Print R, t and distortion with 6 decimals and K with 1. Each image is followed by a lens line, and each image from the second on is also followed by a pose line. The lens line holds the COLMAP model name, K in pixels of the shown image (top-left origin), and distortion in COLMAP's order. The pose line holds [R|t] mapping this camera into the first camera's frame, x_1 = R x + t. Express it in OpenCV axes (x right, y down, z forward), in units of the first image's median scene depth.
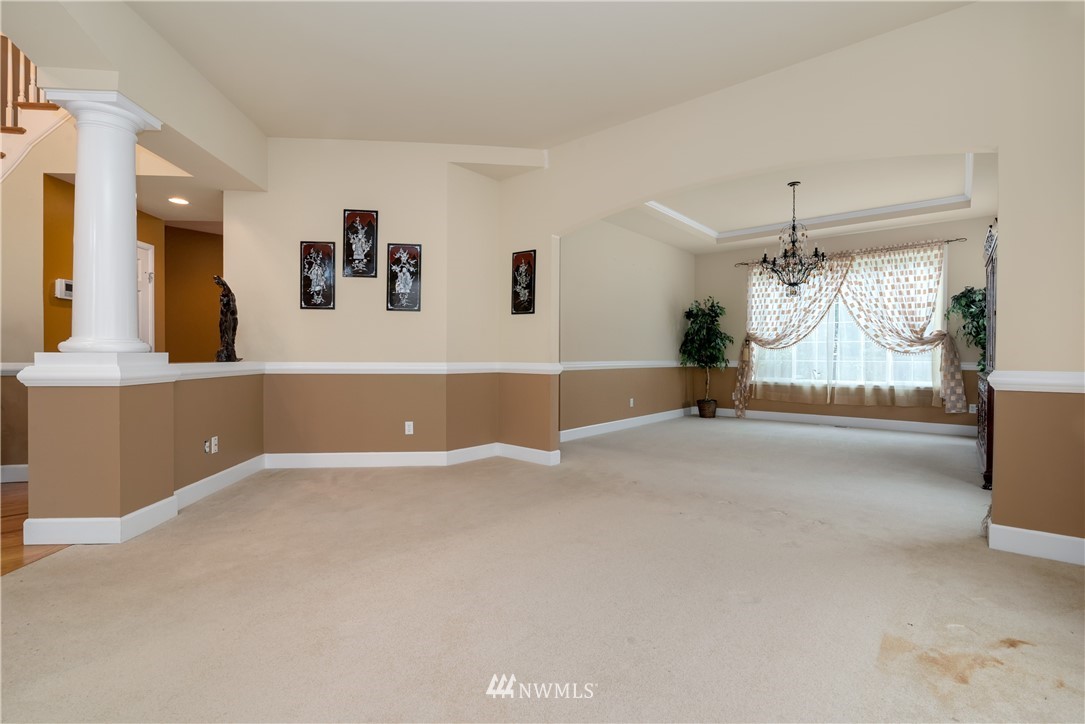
lens RADIAL K [[507.1, 0, 547.7], [0, 507.1, 361.8], [0, 0, 1]] dist [-0.011153, 0.001421]
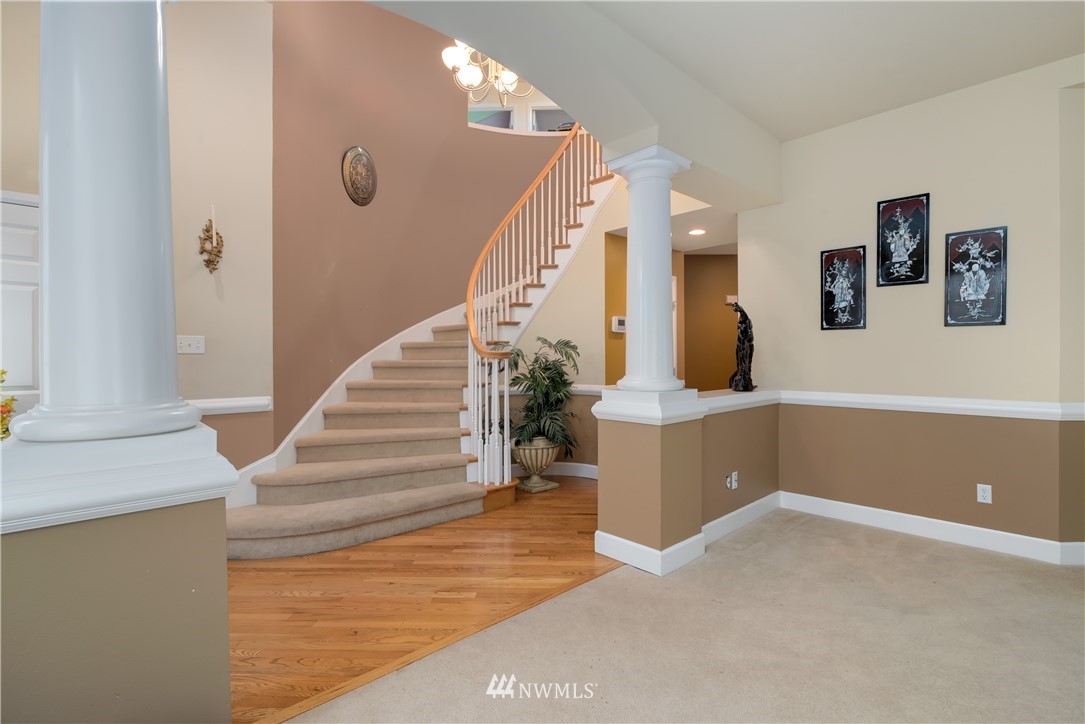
lens RADIAL K [[507.1, 0, 541.9], [0, 507.1, 364.9], [0, 0, 1]] dist [-0.011153, 0.001421]
pose [[0.617739, 0.003326, -0.786376, -0.108061], [0.000121, 0.999991, 0.004324, -0.050136], [0.786383, -0.002767, 0.617733, 0.096084]]
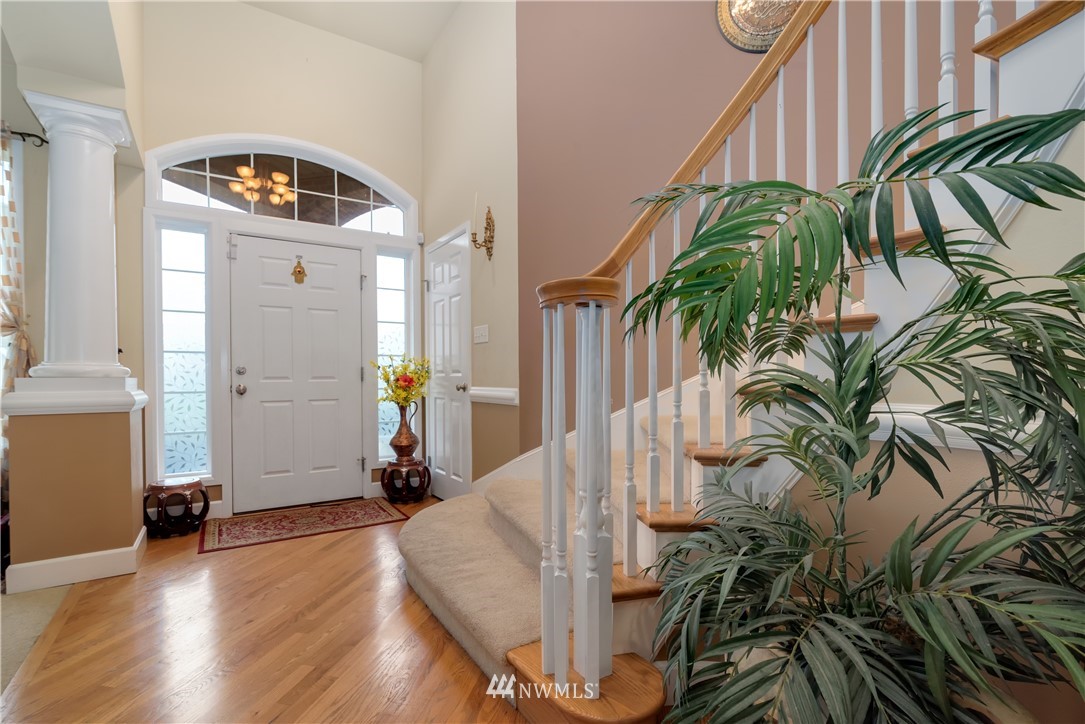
lens RADIAL K [[507.1, 0, 543.4], [0, 507.1, 364.4], [0, 0, 1]] dist [-0.011153, 0.001421]
pose [[-0.882079, 0.000140, -0.471102, -0.730142], [-0.002271, 0.999987, 0.004550, -0.032601], [0.471097, 0.005084, -0.882067, 0.898095]]
